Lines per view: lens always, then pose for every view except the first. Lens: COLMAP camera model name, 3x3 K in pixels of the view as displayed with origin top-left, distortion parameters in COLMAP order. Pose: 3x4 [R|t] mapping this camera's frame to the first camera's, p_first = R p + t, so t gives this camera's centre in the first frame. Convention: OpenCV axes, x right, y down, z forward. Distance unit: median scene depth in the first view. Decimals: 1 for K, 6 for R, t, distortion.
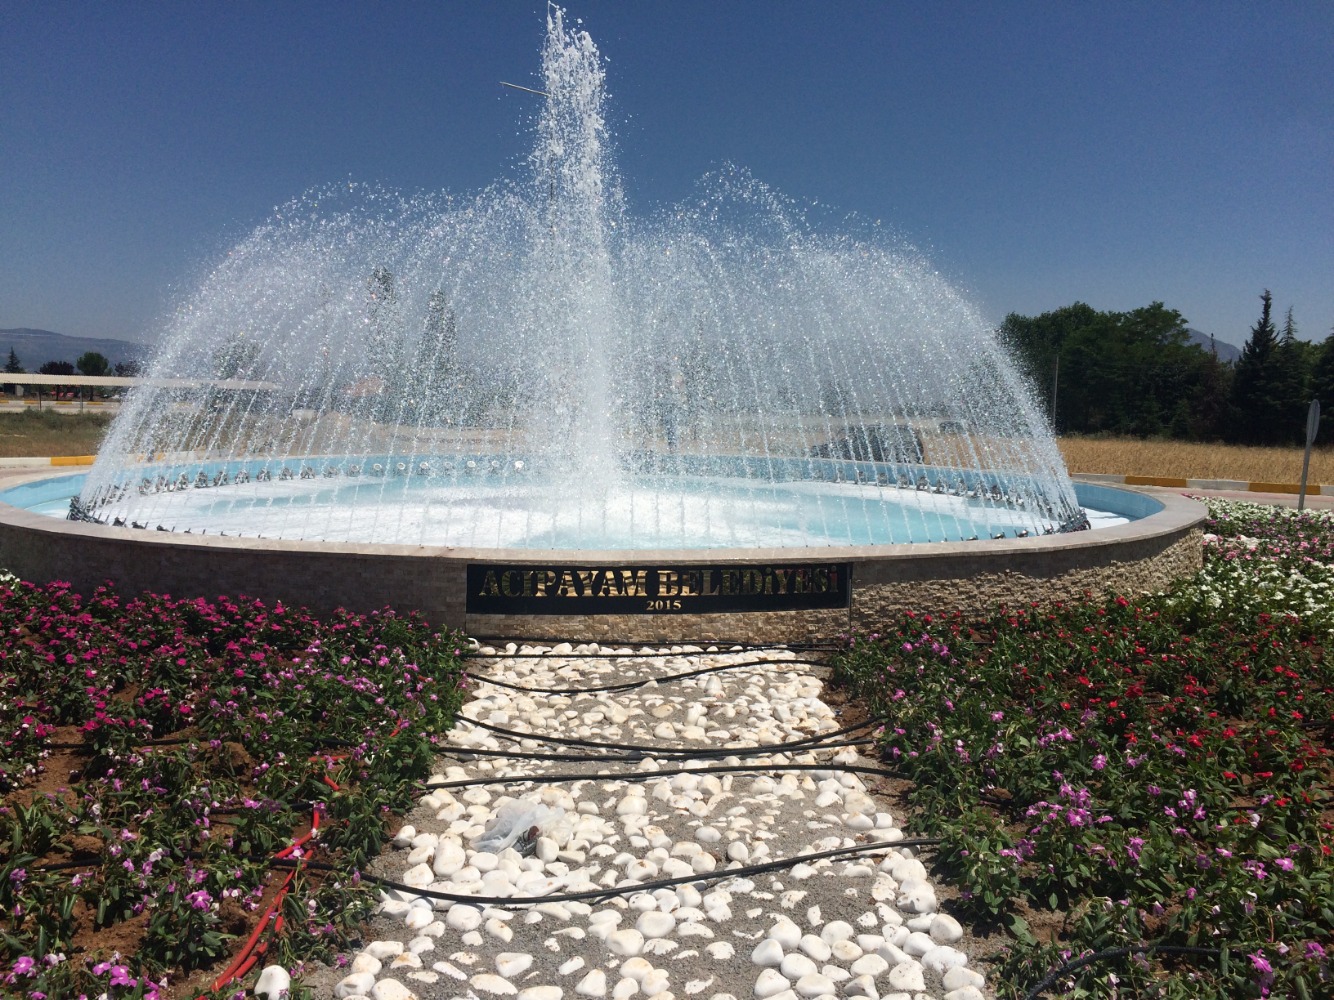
lens RADIAL K [[1118.7, 0, 665.4], [0, 1118.7, 494.2], [0, 0, 1]] dist [0.084480, -0.114425]
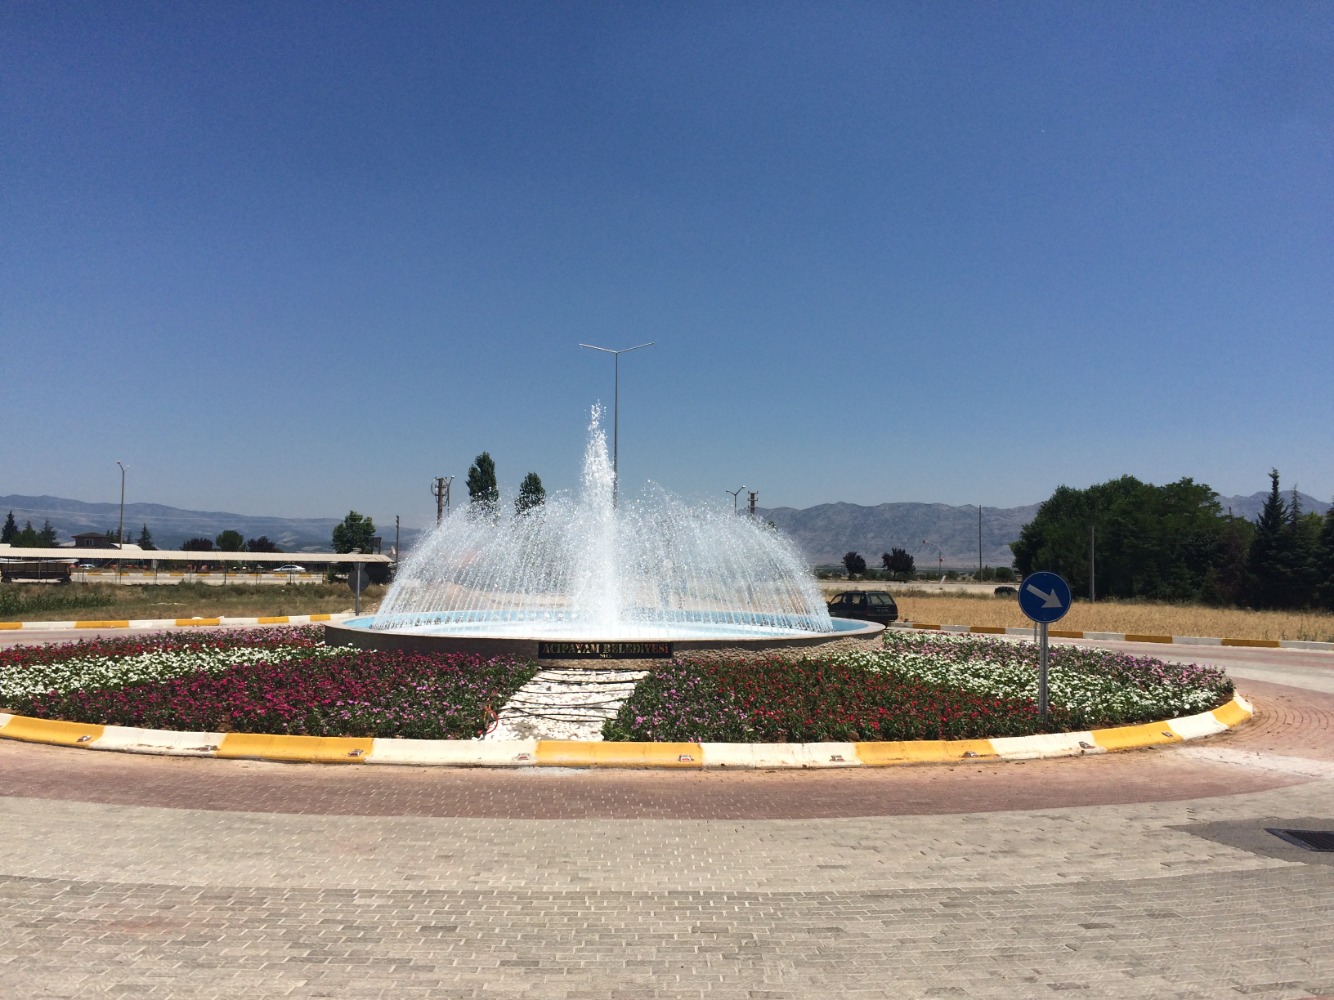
lens RADIAL K [[1118.7, 0, 665.4], [0, 1118.7, 494.2], [0, 0, 1]] dist [0.084480, -0.114425]
pose [[0.997033, -0.010029, -0.076314, 0.025617], [-0.001310, 0.989121, -0.147100, 0.007499], [0.076959, 0.146763, 0.986173, -0.129086]]
